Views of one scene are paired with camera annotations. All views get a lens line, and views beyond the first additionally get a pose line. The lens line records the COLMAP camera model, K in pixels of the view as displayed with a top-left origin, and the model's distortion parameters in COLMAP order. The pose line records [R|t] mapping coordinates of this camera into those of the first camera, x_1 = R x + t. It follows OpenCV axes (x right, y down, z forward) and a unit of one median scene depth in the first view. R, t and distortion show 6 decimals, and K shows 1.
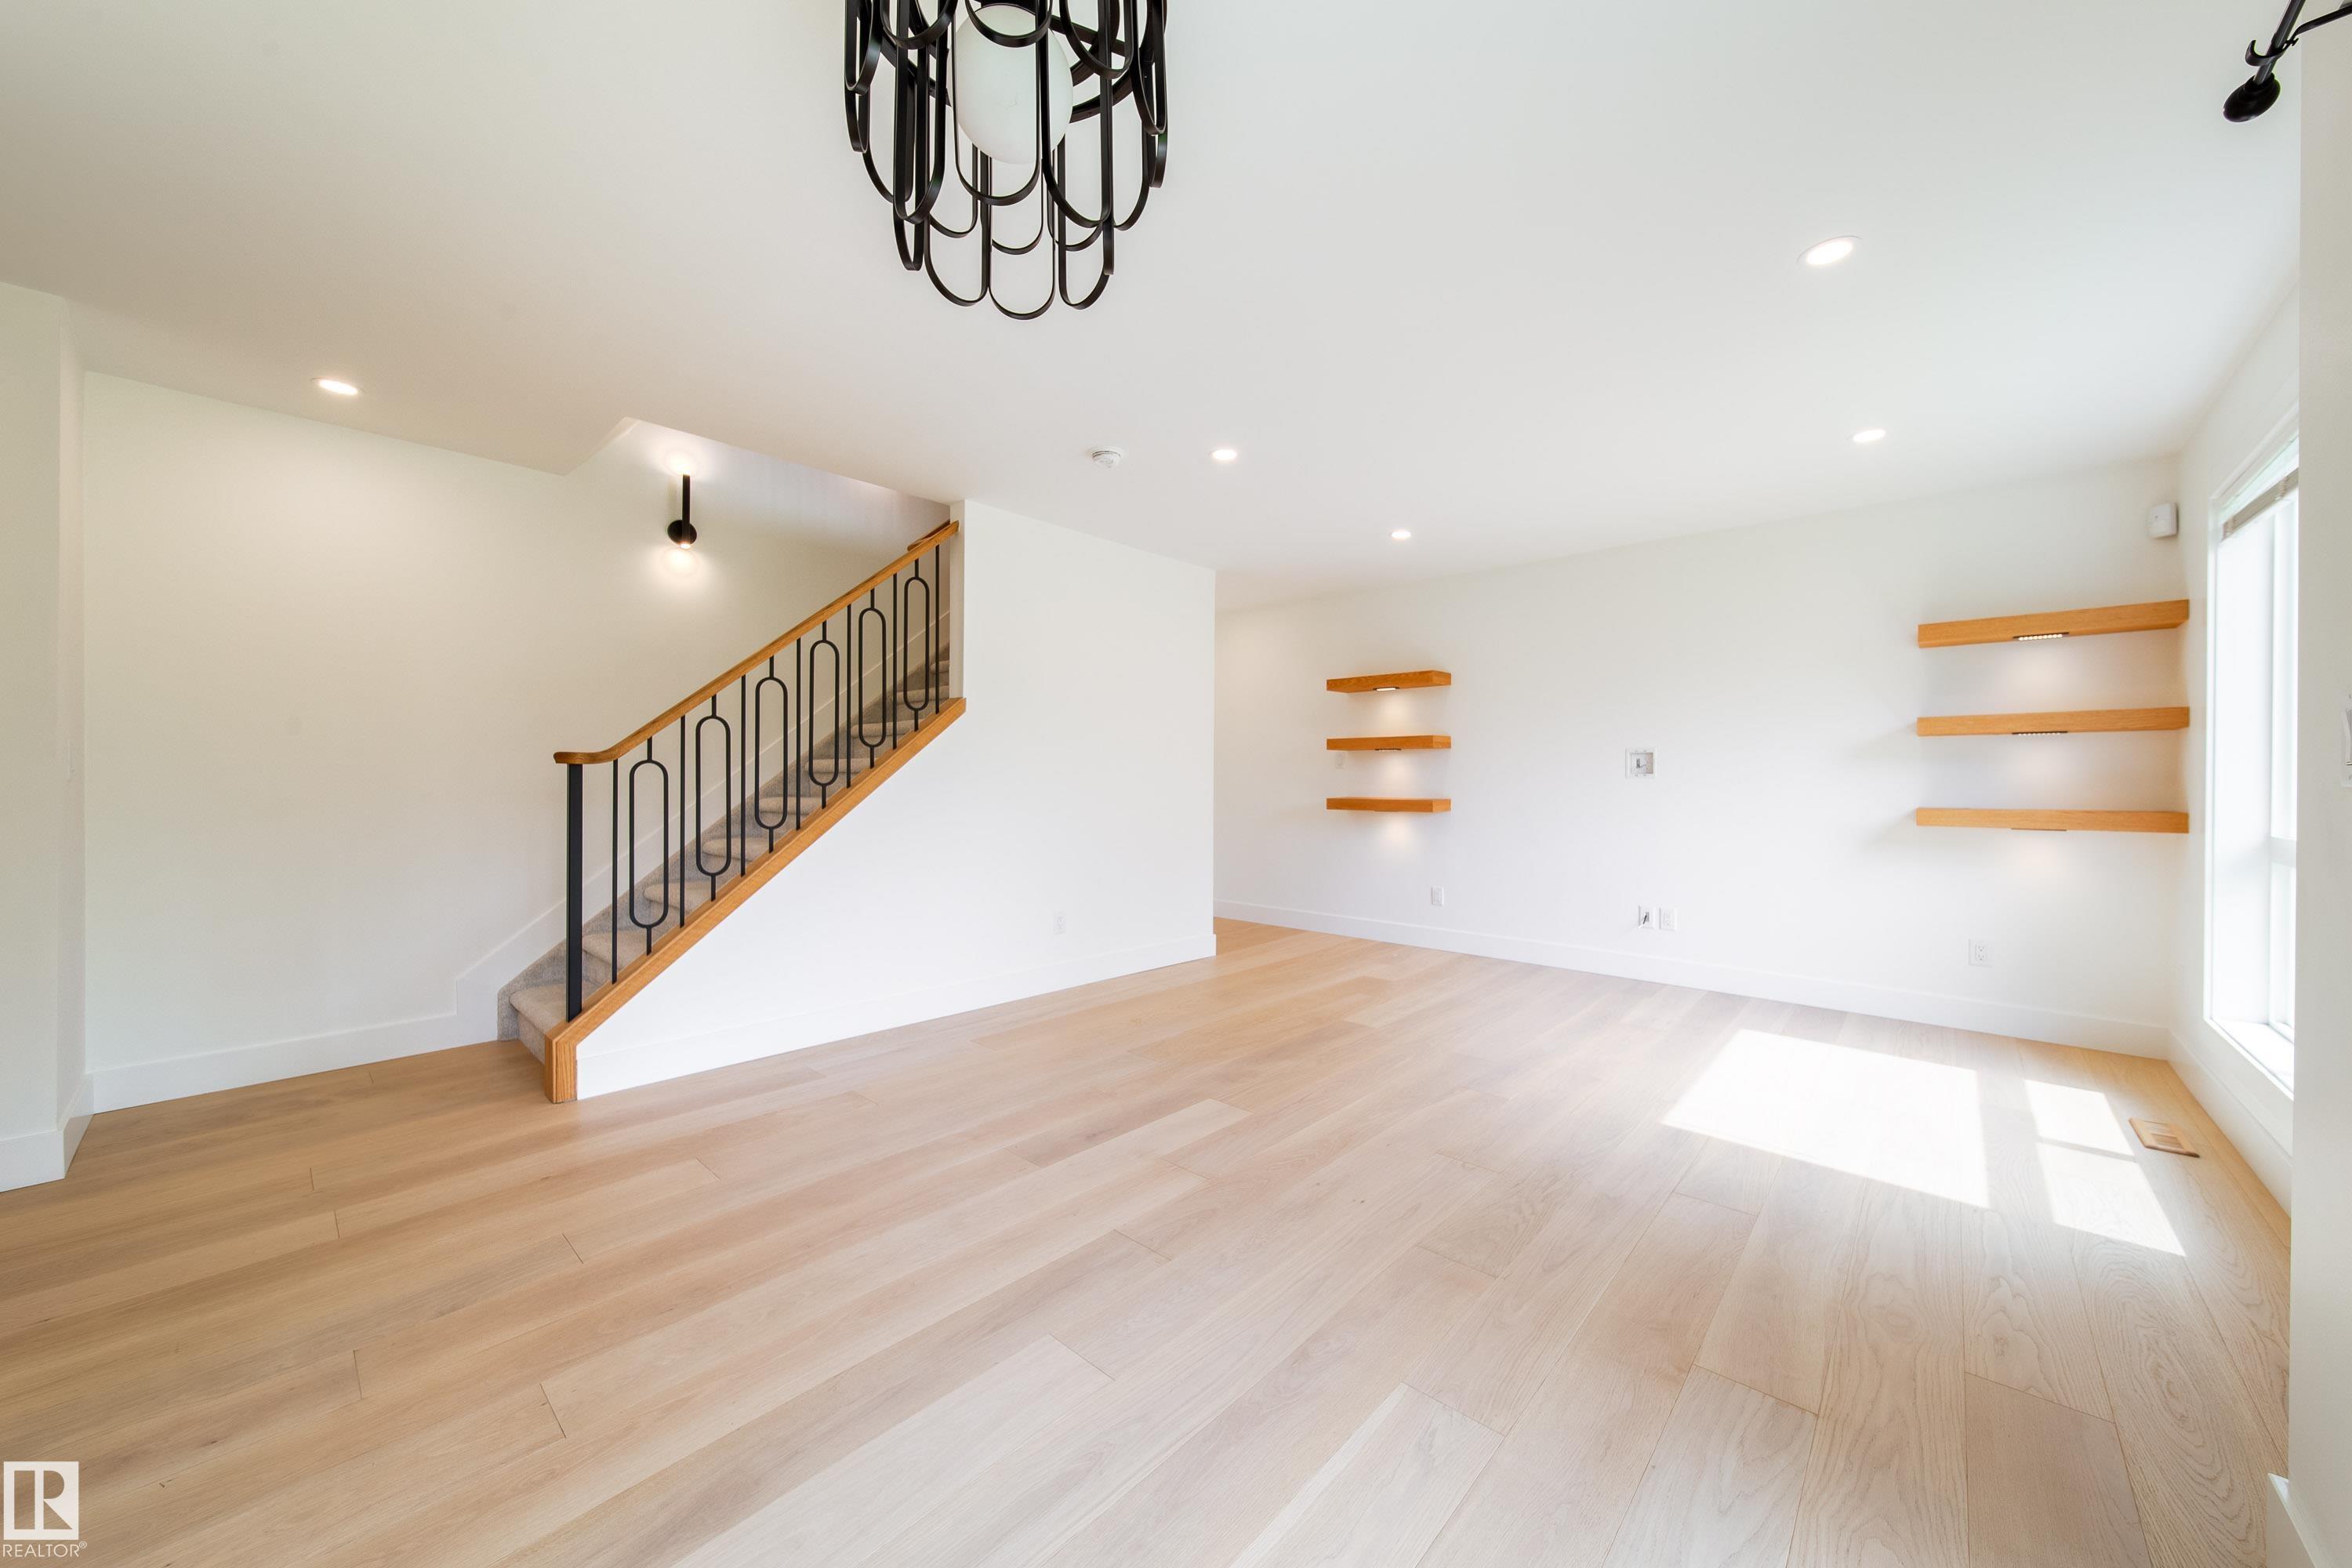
lens RADIAL K [[840.5, 0, 1179.7], [0, 840.5, 780.0], [0, 0, 1]] dist [0.003945, -0.001226]
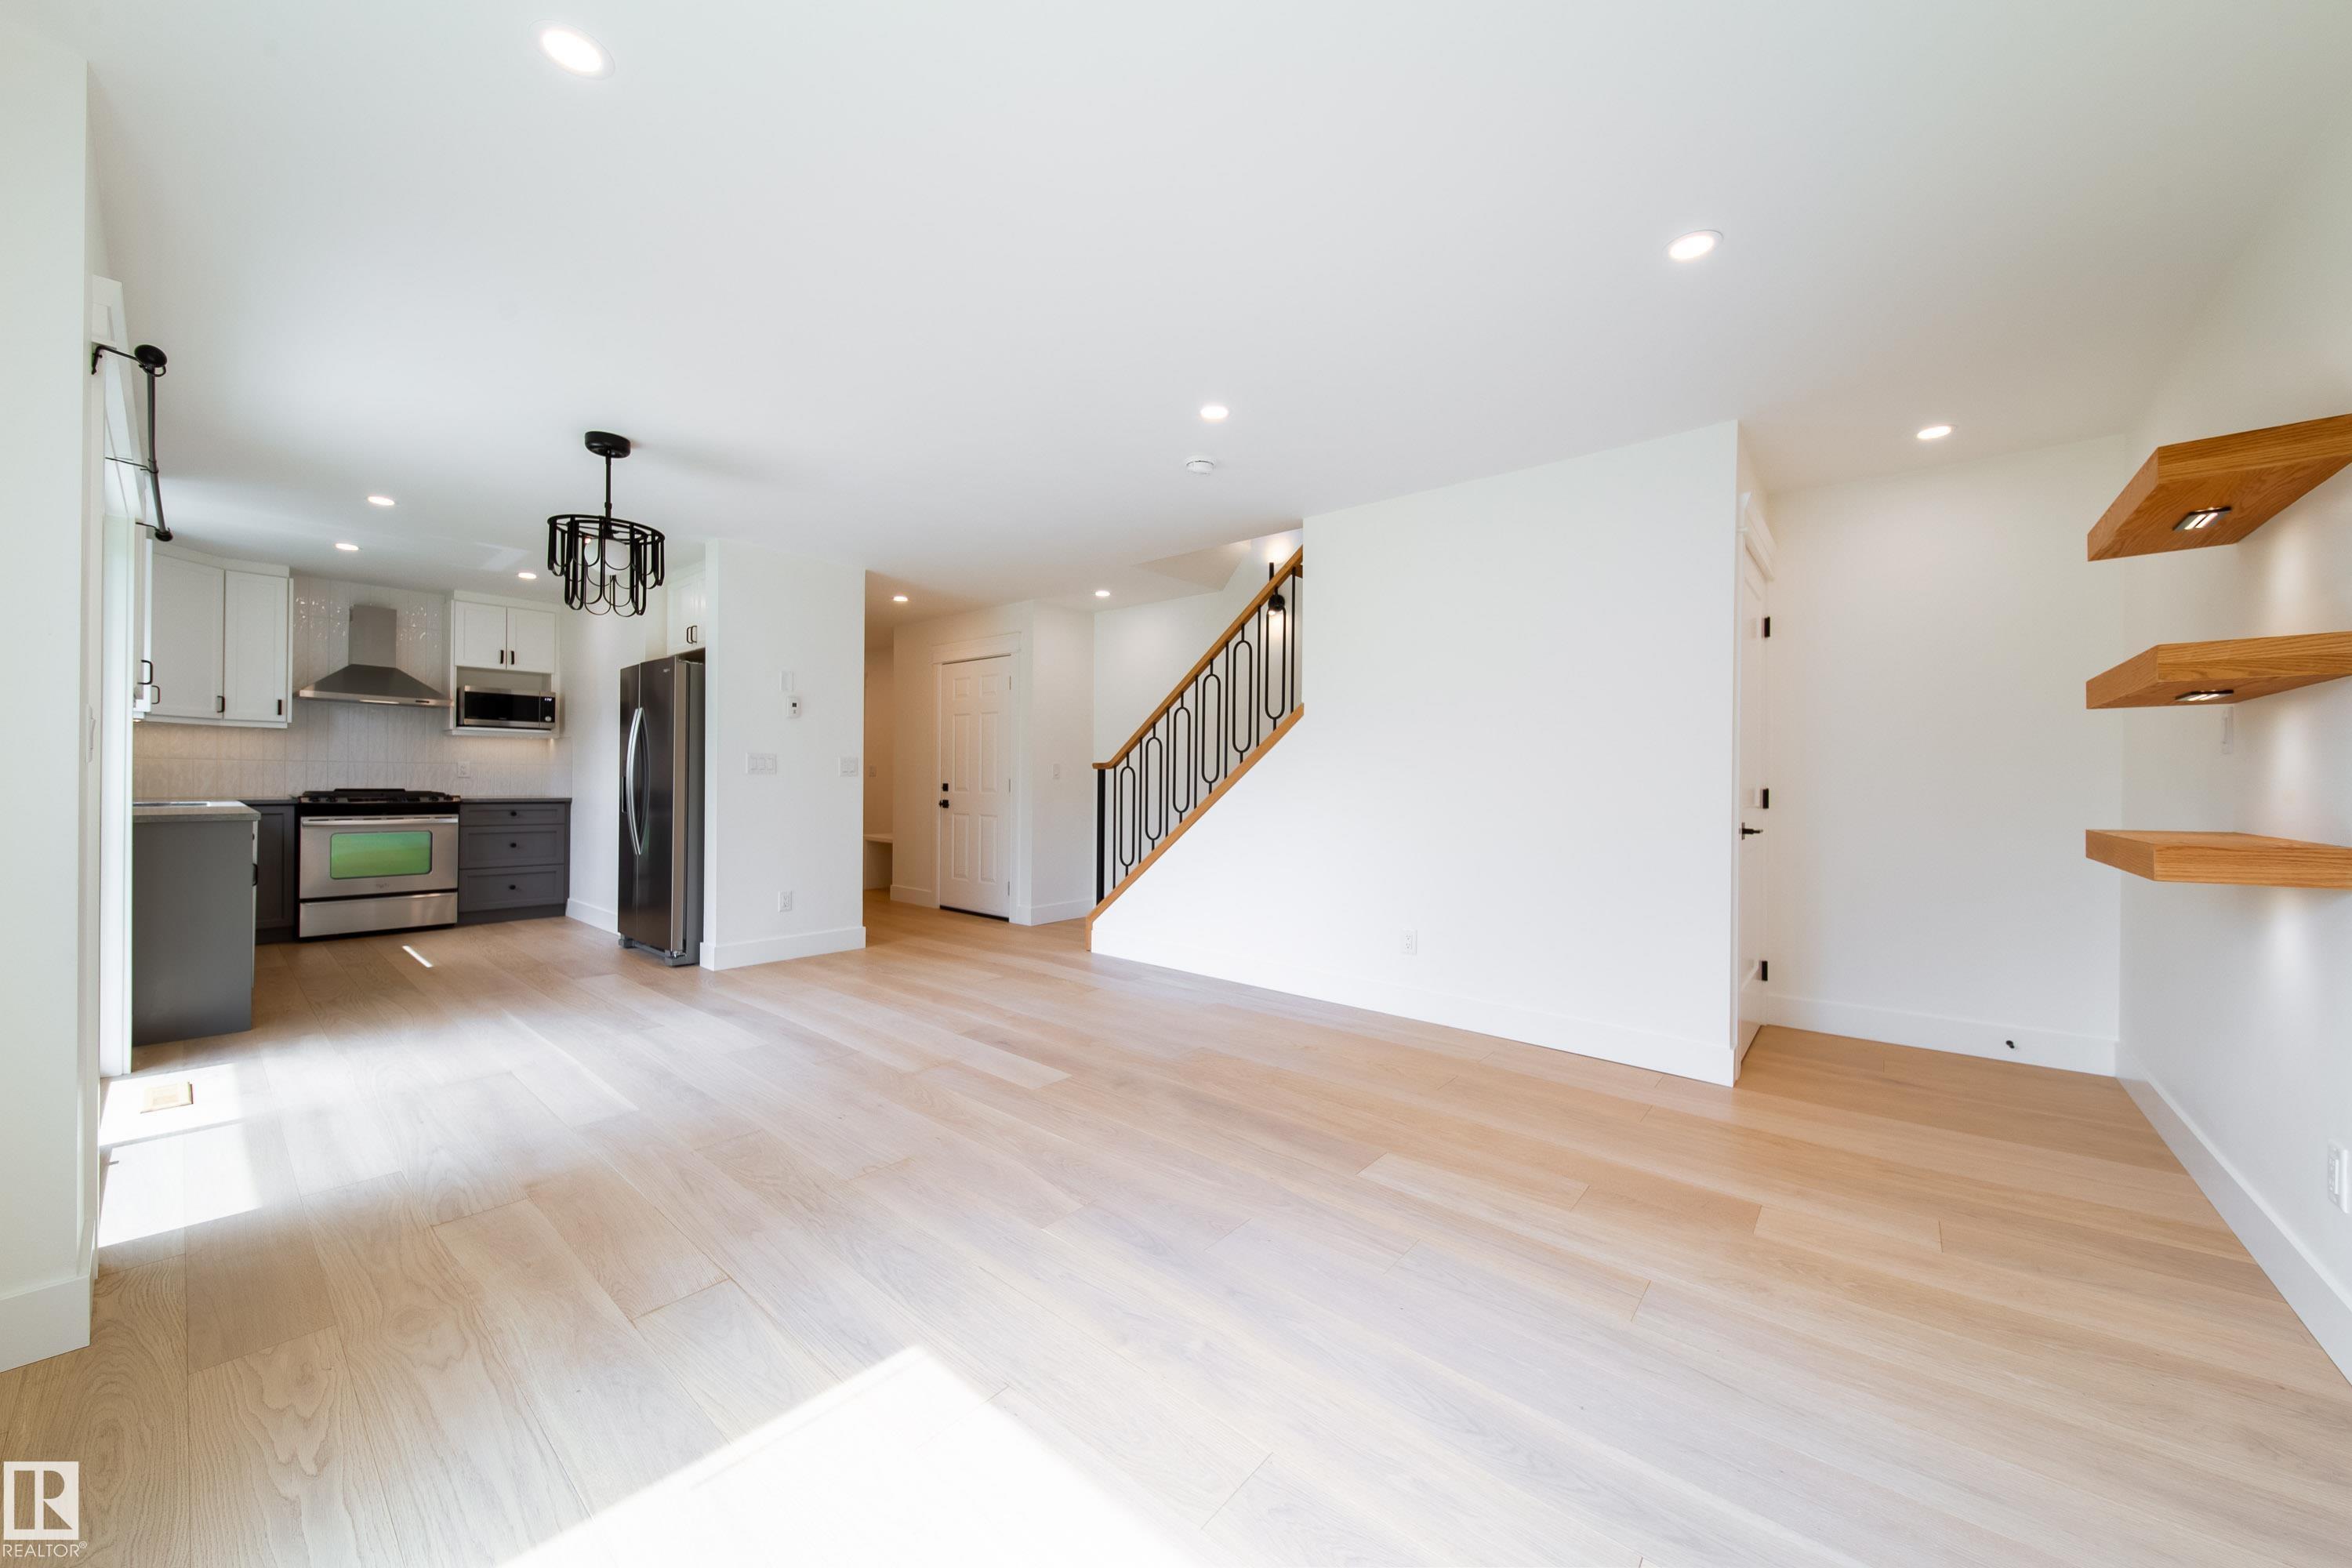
lens RADIAL K [[840.5, 0, 1181.5], [0, 840.5, 779.8], [0, 0, 1]] dist [0.003945, -0.001226]
pose [[0.041763, -0.002393, -0.999125, 1.162144], [-0.010729, 0.999938, -0.002844, 0.007589], [0.999070, 0.010839, 0.041735, 1.147306]]
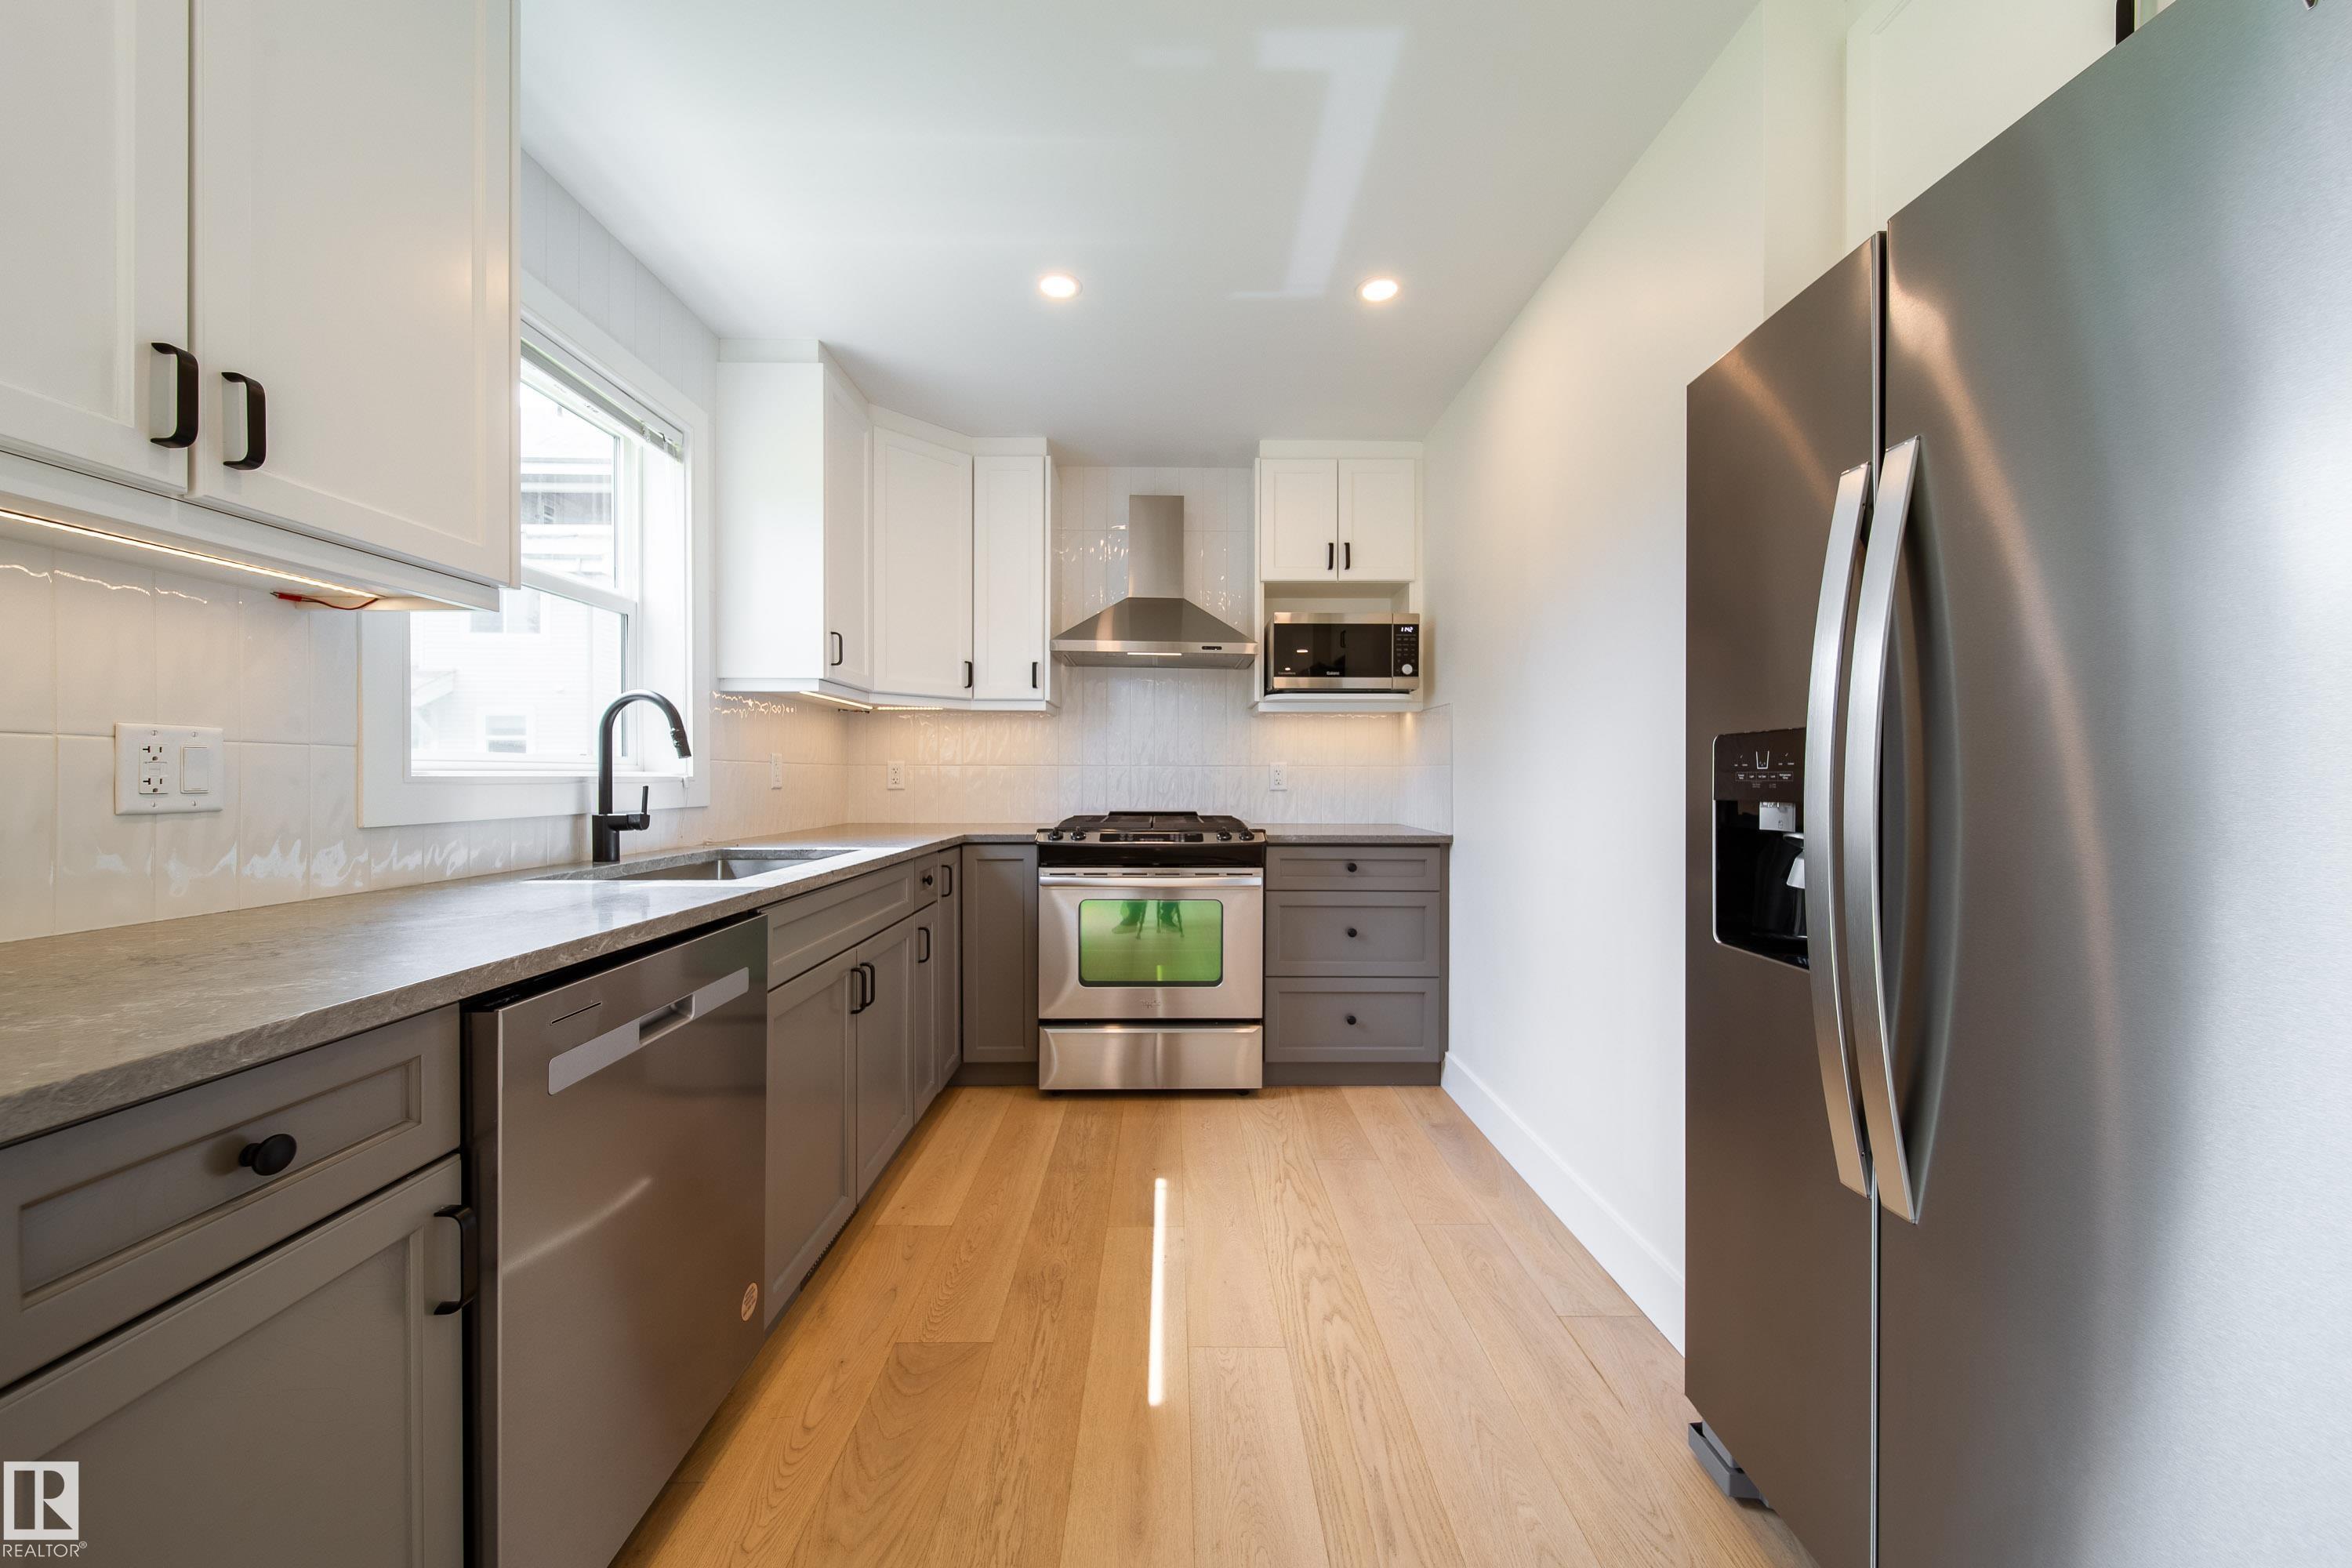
lens RADIAL K [[840.5, 0, 1179.8], [0, 840.5, 780.5], [0, 0, 1]] dist [0.003945, -0.001226]
pose [[-0.730087, -0.000773, -0.683354, -0.254857], [-0.003236, 0.999992, 0.002326, -0.002563], [0.683347, 0.003909, -0.730083, 0.101196]]
